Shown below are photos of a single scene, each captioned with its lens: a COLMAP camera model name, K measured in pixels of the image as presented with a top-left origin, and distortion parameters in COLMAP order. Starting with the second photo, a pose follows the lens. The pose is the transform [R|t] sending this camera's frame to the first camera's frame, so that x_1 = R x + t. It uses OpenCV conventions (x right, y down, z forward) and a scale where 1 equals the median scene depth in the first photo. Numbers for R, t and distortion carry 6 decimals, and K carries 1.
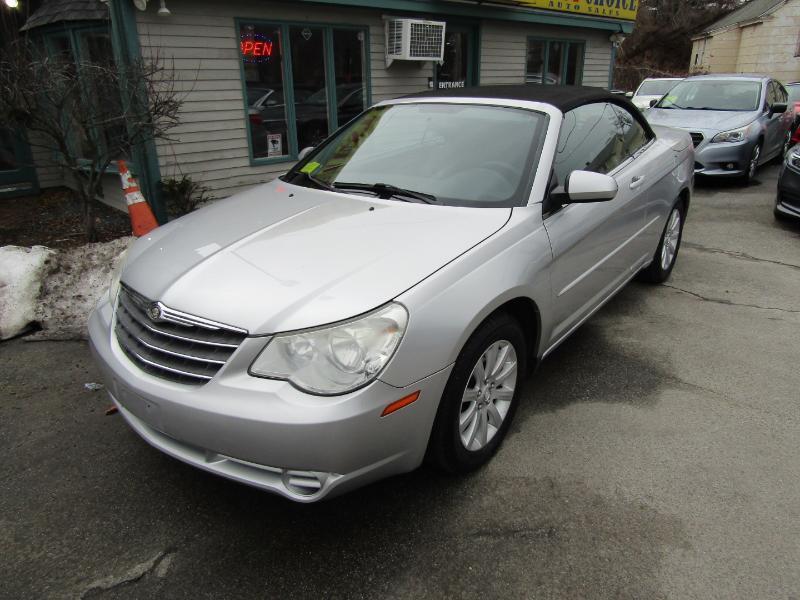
lens RADIAL K [[567.0, 0, 401.3], [0, 567.0, 301.0], [0, 0, 1]] dist [-0.011388, 0.001681]
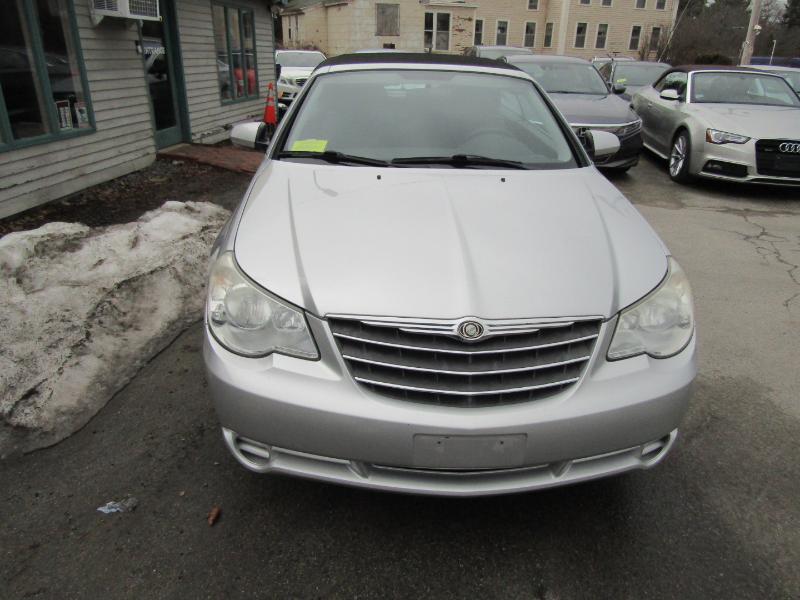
lens RADIAL K [[567.0, 0, 400.5], [0, 567.0, 302.5], [0, 0, 1]] dist [-0.011388, 0.001681]
pose [[0.759588, -0.233559, 0.607023, -0.566817], [0.205604, 0.971667, 0.116581, -0.075816], [-0.617052, 0.036253, 0.786087, 0.251144]]
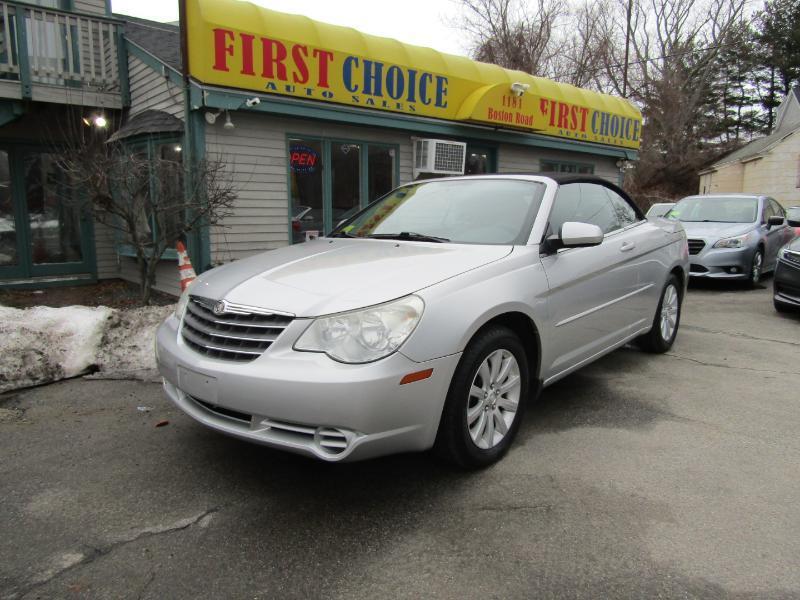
lens RADIAL K [[567.0, 0, 401.4], [0, 567.0, 299.1], [0, 0, 1]] dist [-0.011388, 0.001681]
pose [[0.998812, 0.020896, -0.044033, 0.008697], [-0.030141, 0.974786, -0.221099, 0.151496], [0.038302, 0.222163, 0.974257, -0.110887]]
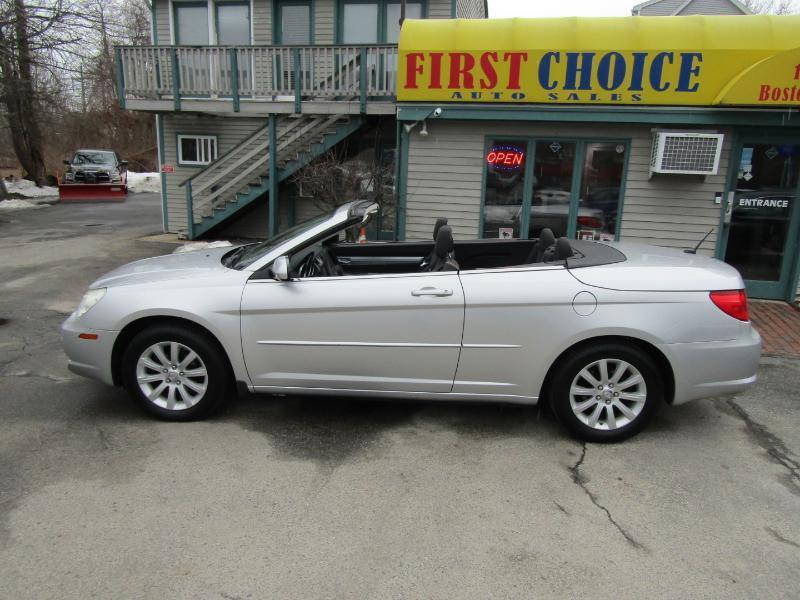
lens RADIAL K [[567.0, 0, 399.2], [0, 567.0, 299.4], [0, 0, 1]] dist [-0.011388, 0.001681]
pose [[0.567082, 0.218051, -0.794274, 1.135201], [-0.342283, 0.939499, 0.013541, -0.179337], [0.749173, 0.264188, 0.607409, 0.305478]]
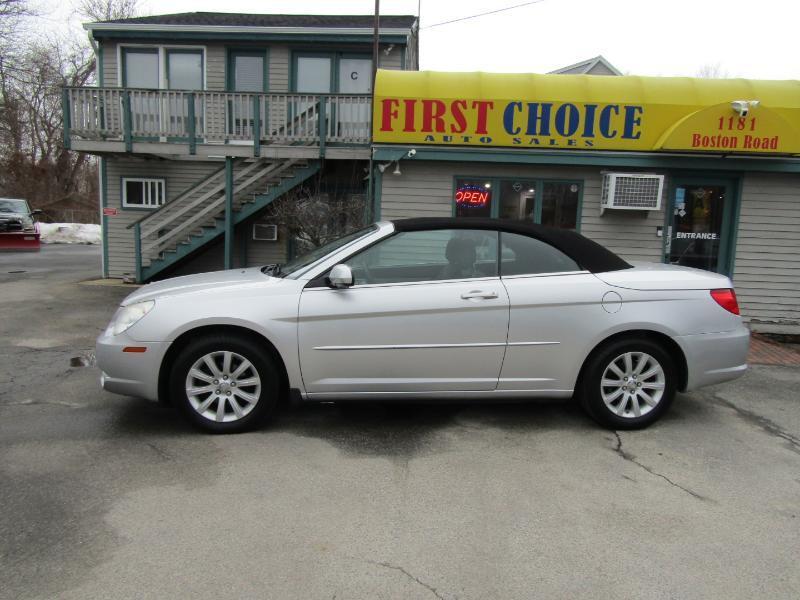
lens RADIAL K [[567.0, 0, 399.7], [0, 567.0, 298.9], [0, 0, 1]] dist [-0.011388, 0.001681]
pose [[0.689191, 0.127947, -0.713194, 1.044546], [-0.308975, 0.942206, -0.129544, -0.006665], [0.655401, 0.309640, 0.688892, 0.108984]]
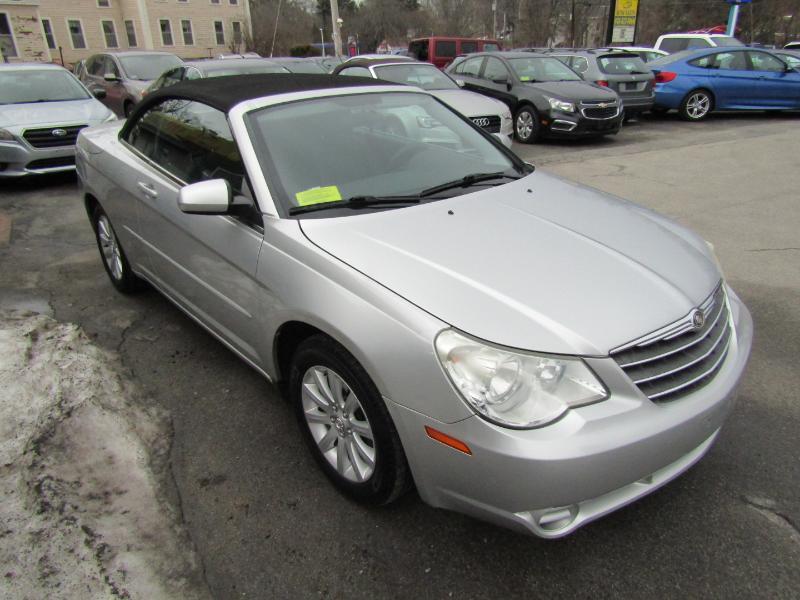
lens RADIAL K [[567.0, 0, 399.8], [0, 567.0, 301.5], [0, 0, 1]] dist [-0.011388, 0.001681]
pose [[0.179220, -0.396585, 0.900333, -0.777206], [0.380526, 0.871867, 0.308299, -0.276560], [-0.907238, 0.287347, 0.307167, 0.662718]]
